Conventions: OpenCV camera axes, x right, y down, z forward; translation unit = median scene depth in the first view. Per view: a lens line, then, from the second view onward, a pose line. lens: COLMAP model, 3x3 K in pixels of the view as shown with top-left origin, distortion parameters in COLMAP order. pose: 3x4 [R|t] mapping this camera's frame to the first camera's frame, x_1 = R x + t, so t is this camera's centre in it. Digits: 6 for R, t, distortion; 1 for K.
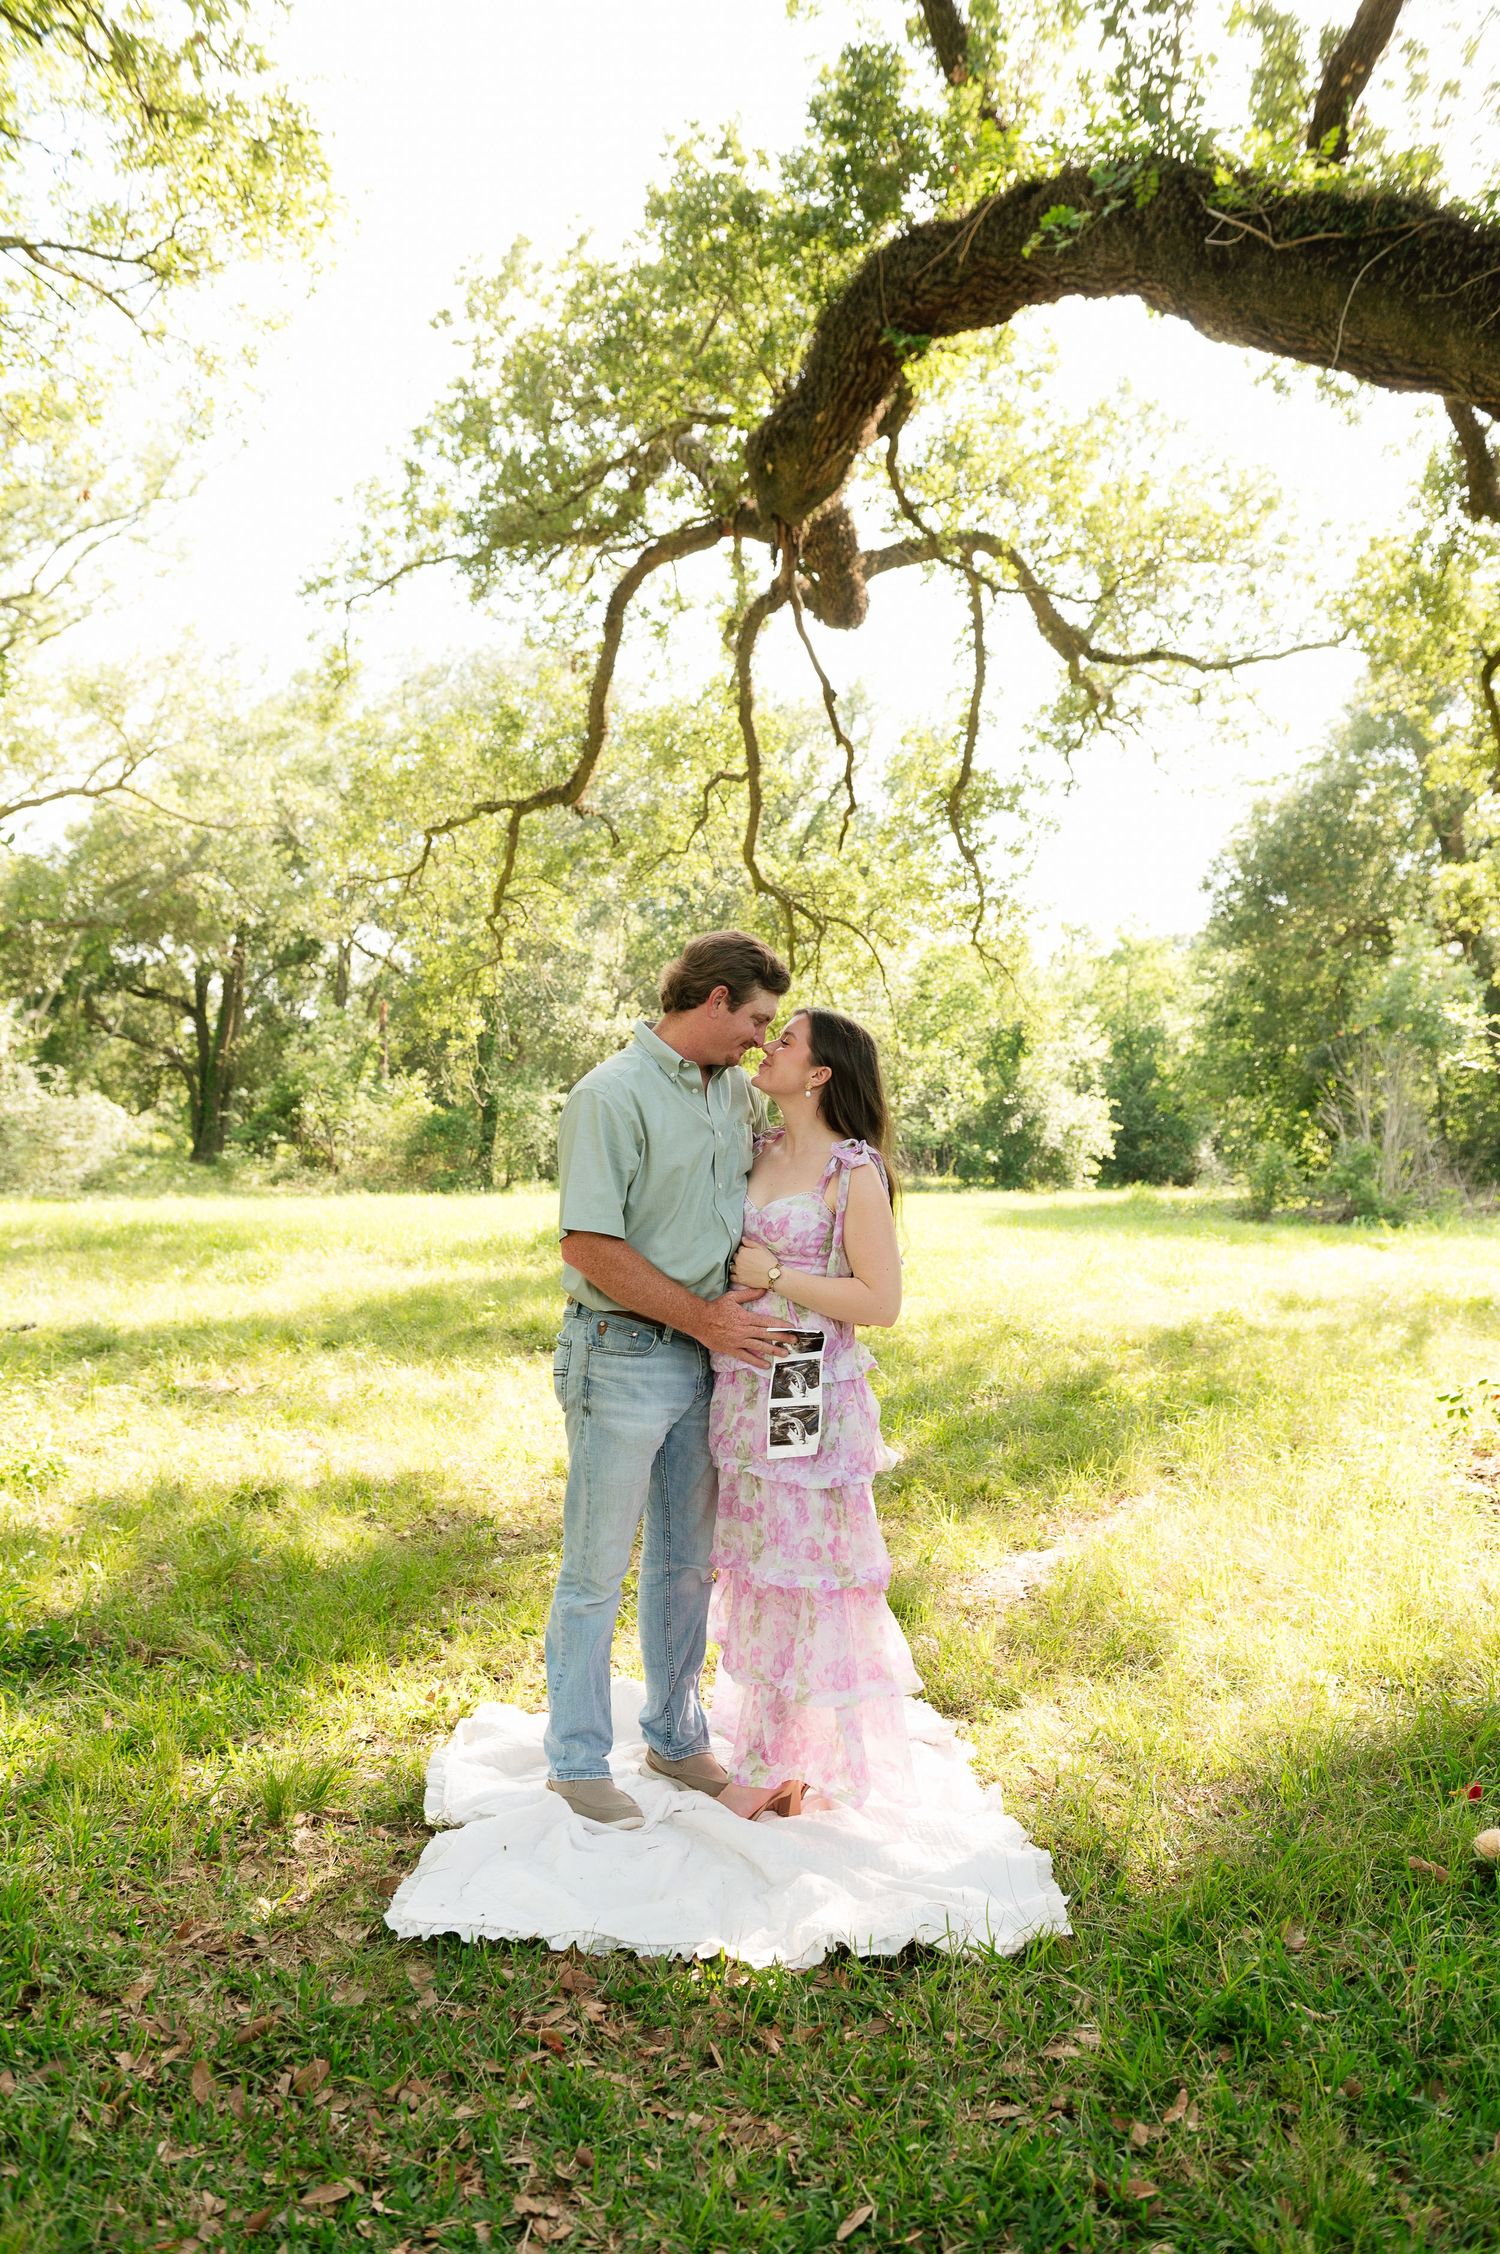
lens RADIAL K [[1854.7, 0, 750.0], [0, 1854.7, 1127.0], [0, 0, 1]] dist [-0.001852, -0.011525]
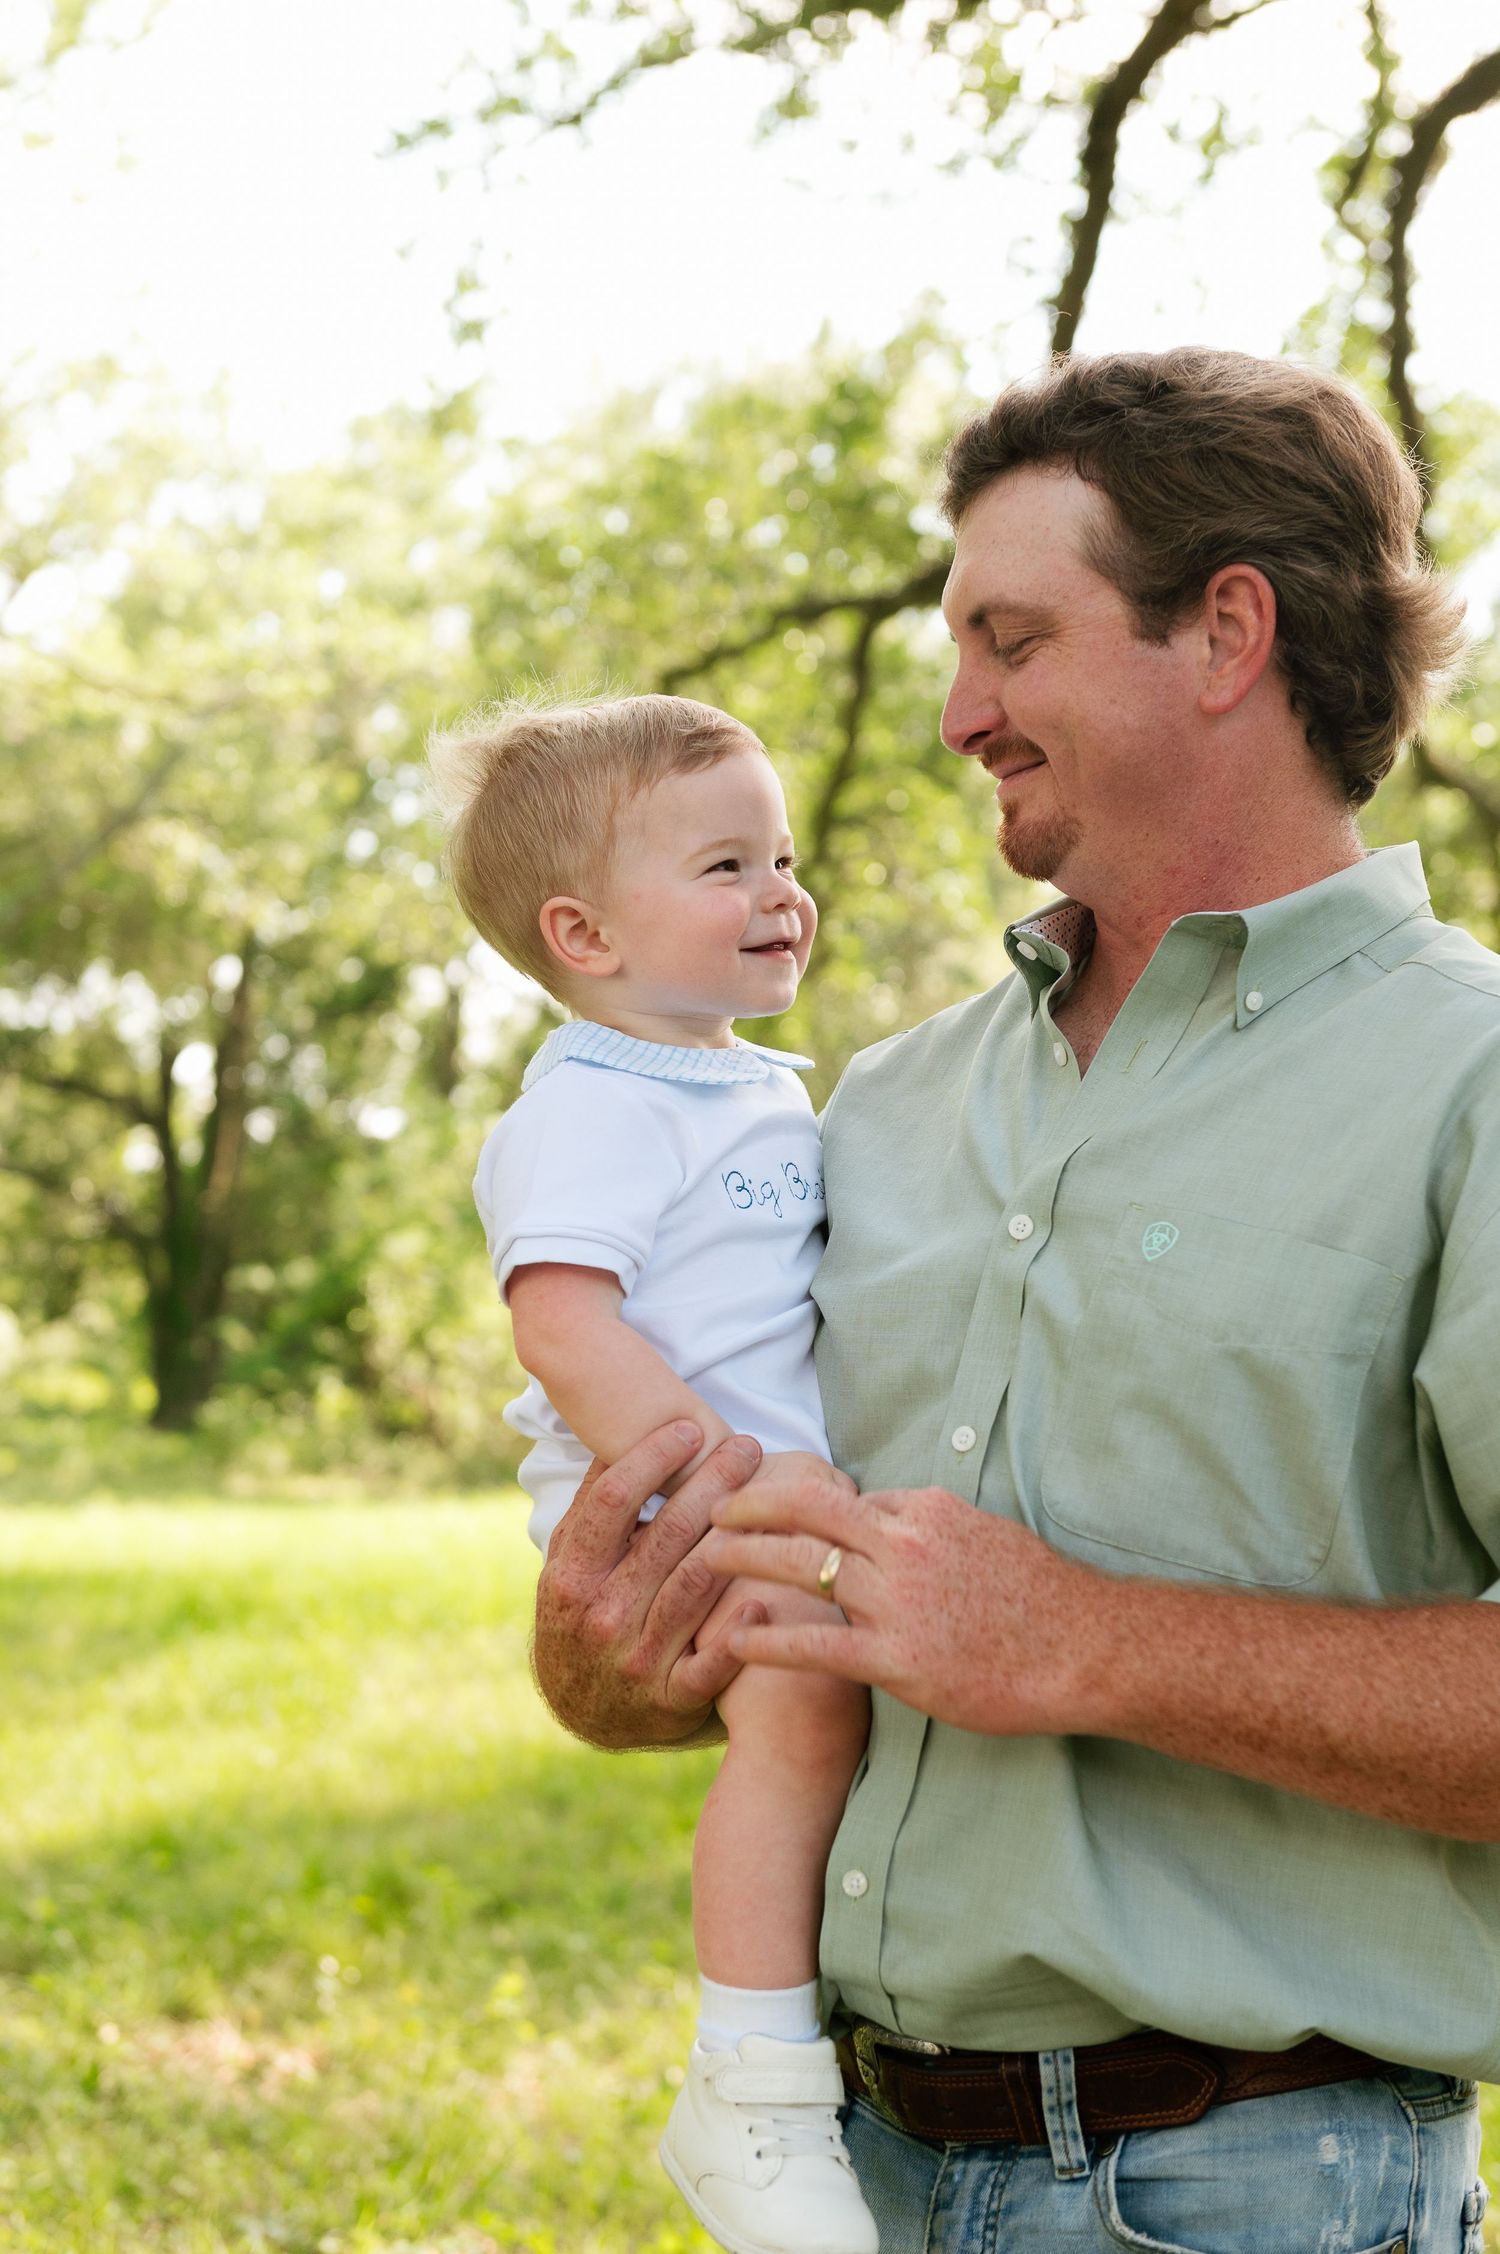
lens RADIAL K [[3586.4, 0, 750.0], [0, 3586.4, 1127.0], [0, 0, 1]] dist [-0.013736, -0.002867]
pose [[0.991815, -0.016220, -0.126649, -0.042928], [0.008098, 0.997893, -0.064381, 0.002531], [0.127426, 0.062829, 0.989856, 0.151227]]
